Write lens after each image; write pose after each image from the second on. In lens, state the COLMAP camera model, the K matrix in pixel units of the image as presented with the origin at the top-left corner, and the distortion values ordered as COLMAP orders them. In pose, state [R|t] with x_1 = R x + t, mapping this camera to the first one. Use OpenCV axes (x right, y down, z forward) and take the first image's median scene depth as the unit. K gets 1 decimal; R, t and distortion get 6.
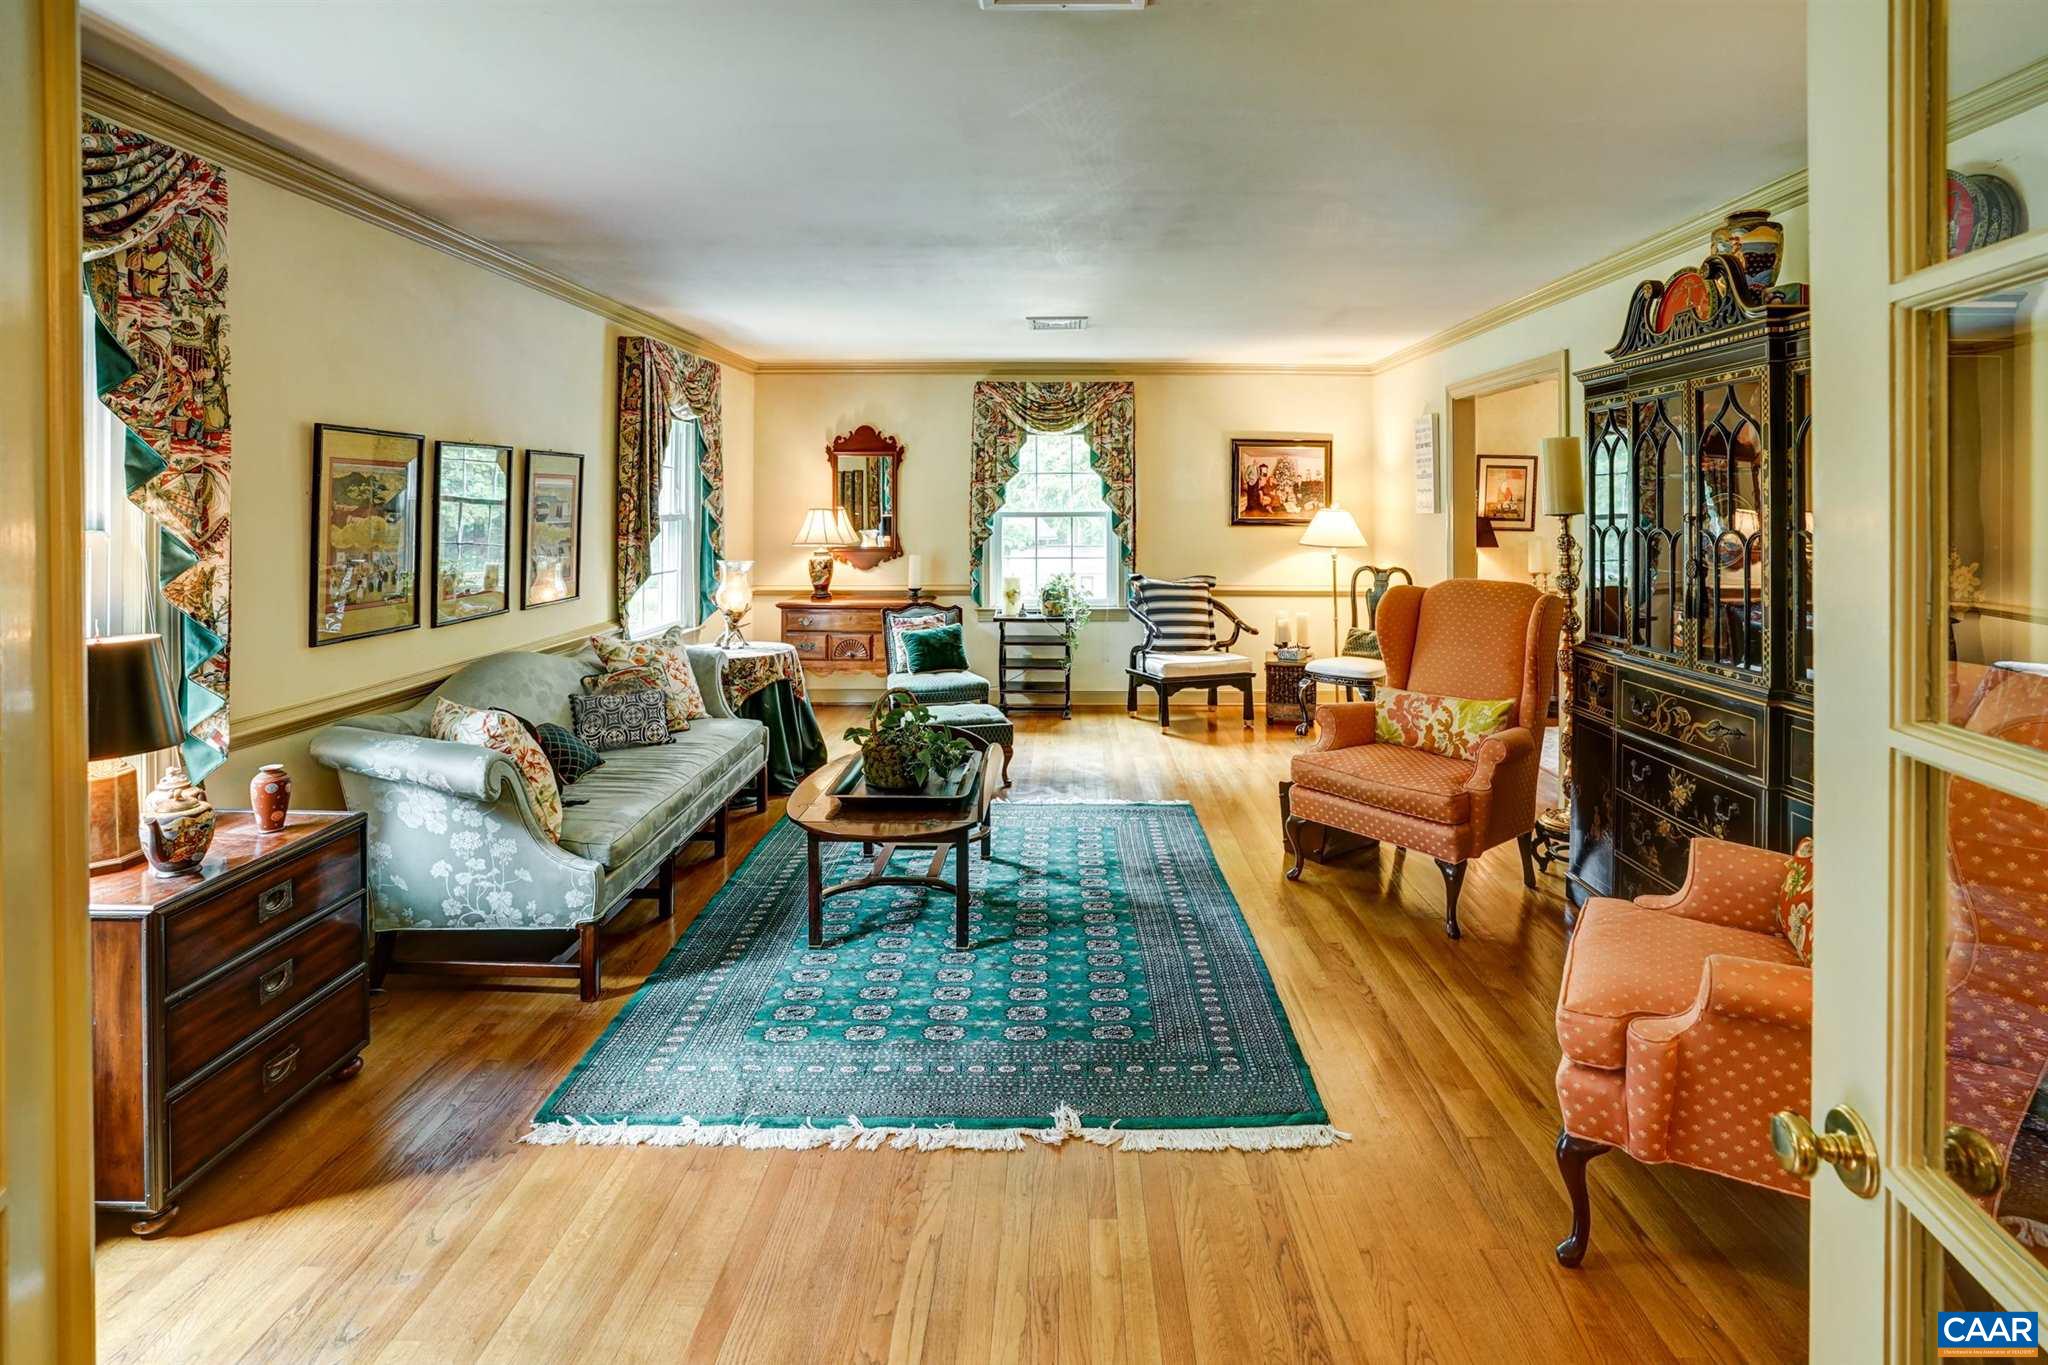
lens RADIAL K [[1002.6, 0, 1030.1], [0, 1002.6, 503.5], [0, 0, 1]] dist [-0.071254, 0.021381]
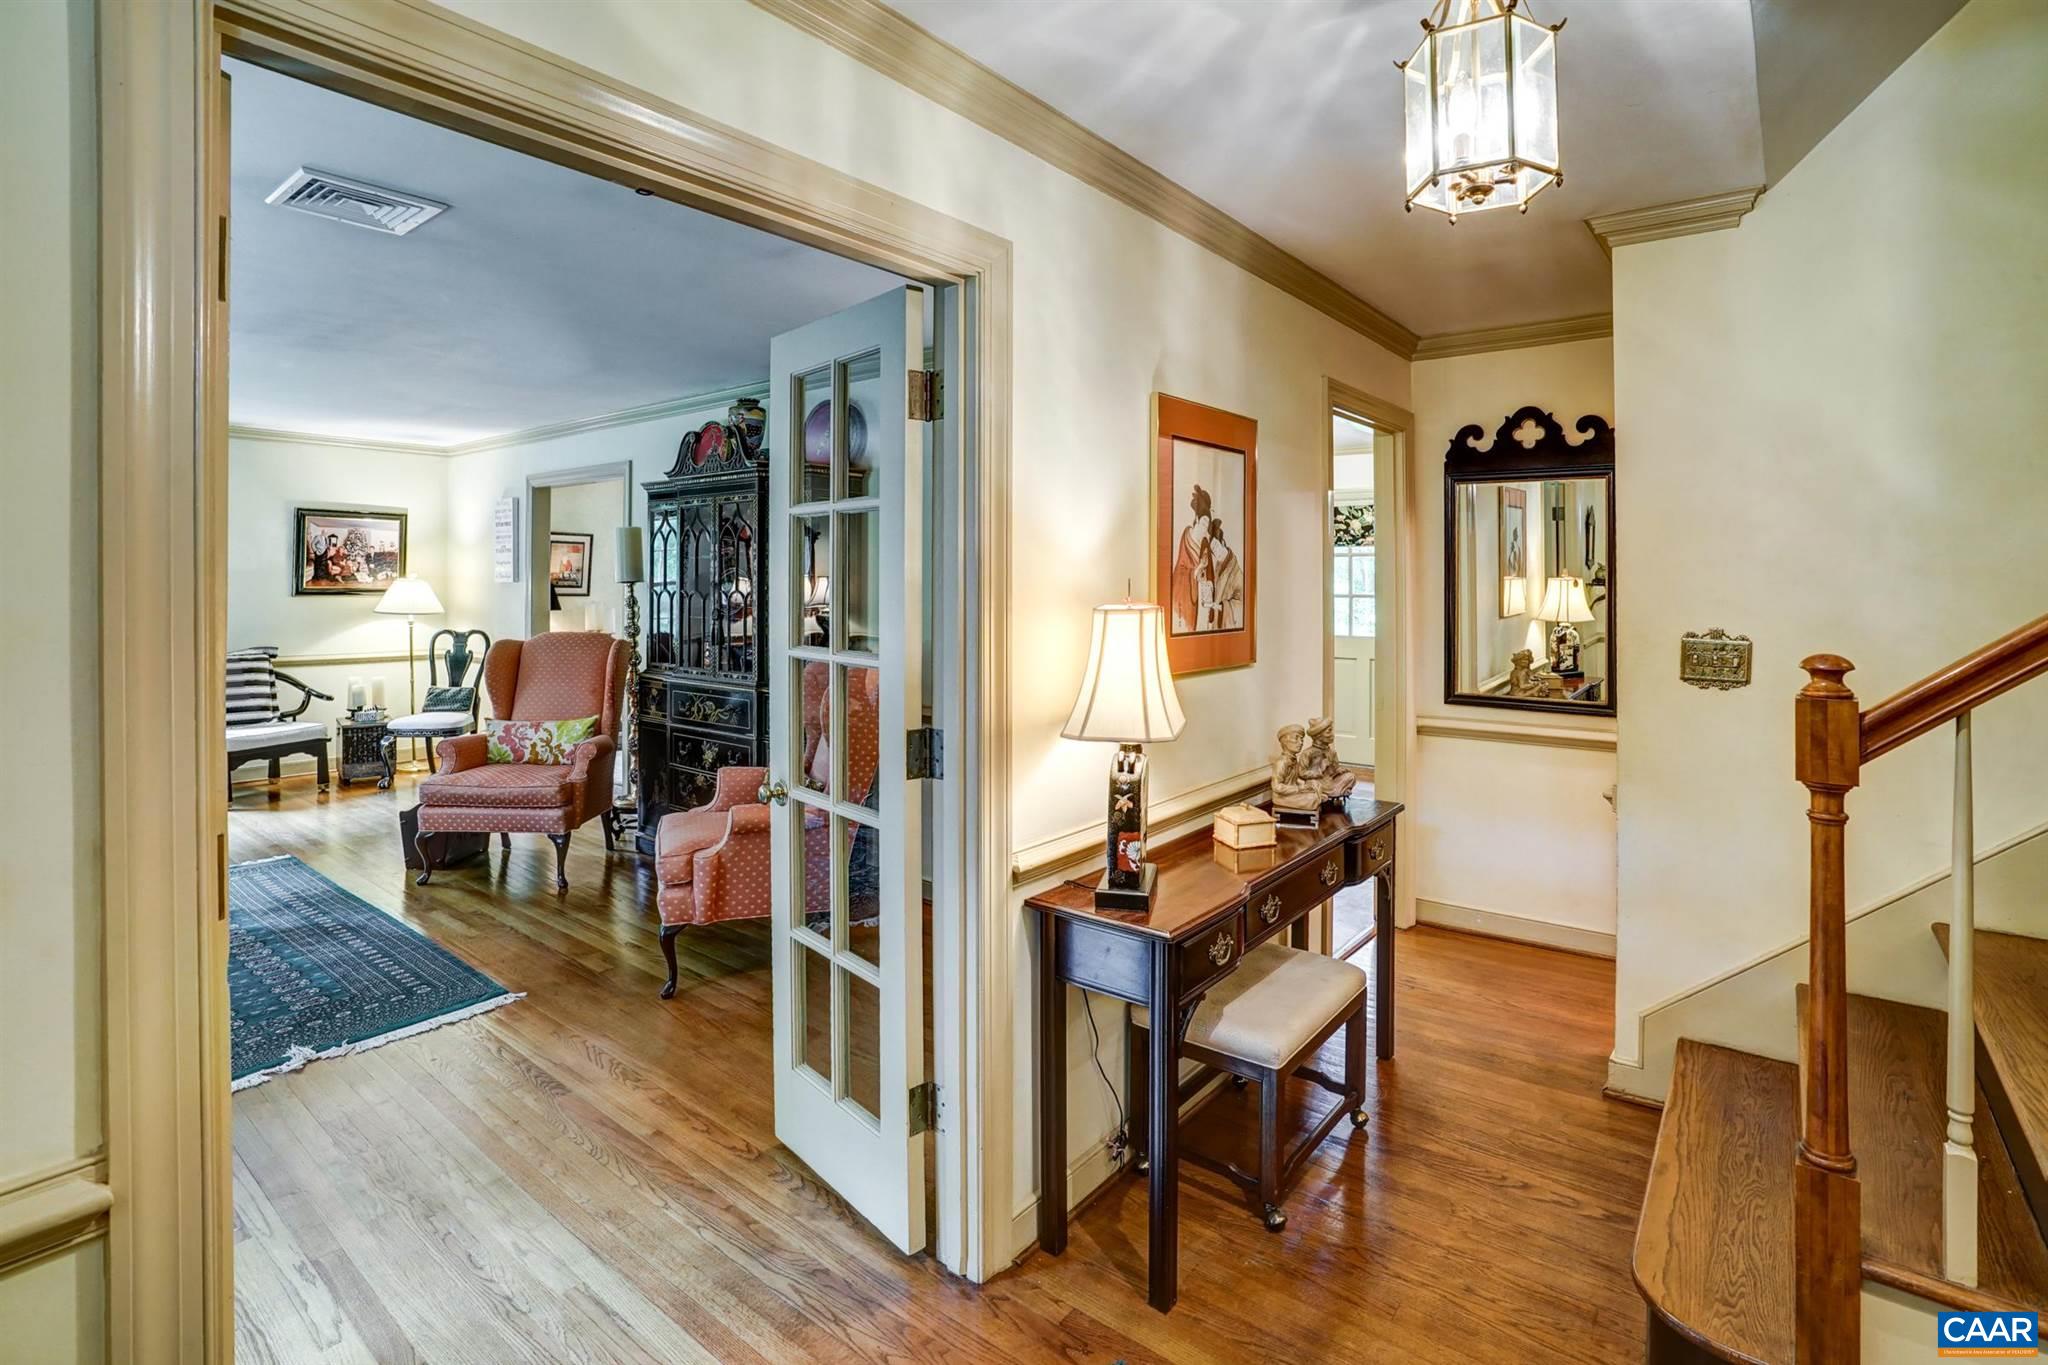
lens RADIAL K [[968.2, 0, 1031.7], [0, 968.2, 540.5], [0, 0, 1]] dist [-0.045753, 0.023757]
pose [[0.599539, 0.028455, 0.799840, -0.230112], [-0.001363, 0.999403, -0.034534, -0.001756], [-0.800345, 0.019615, 0.599219, -0.304554]]
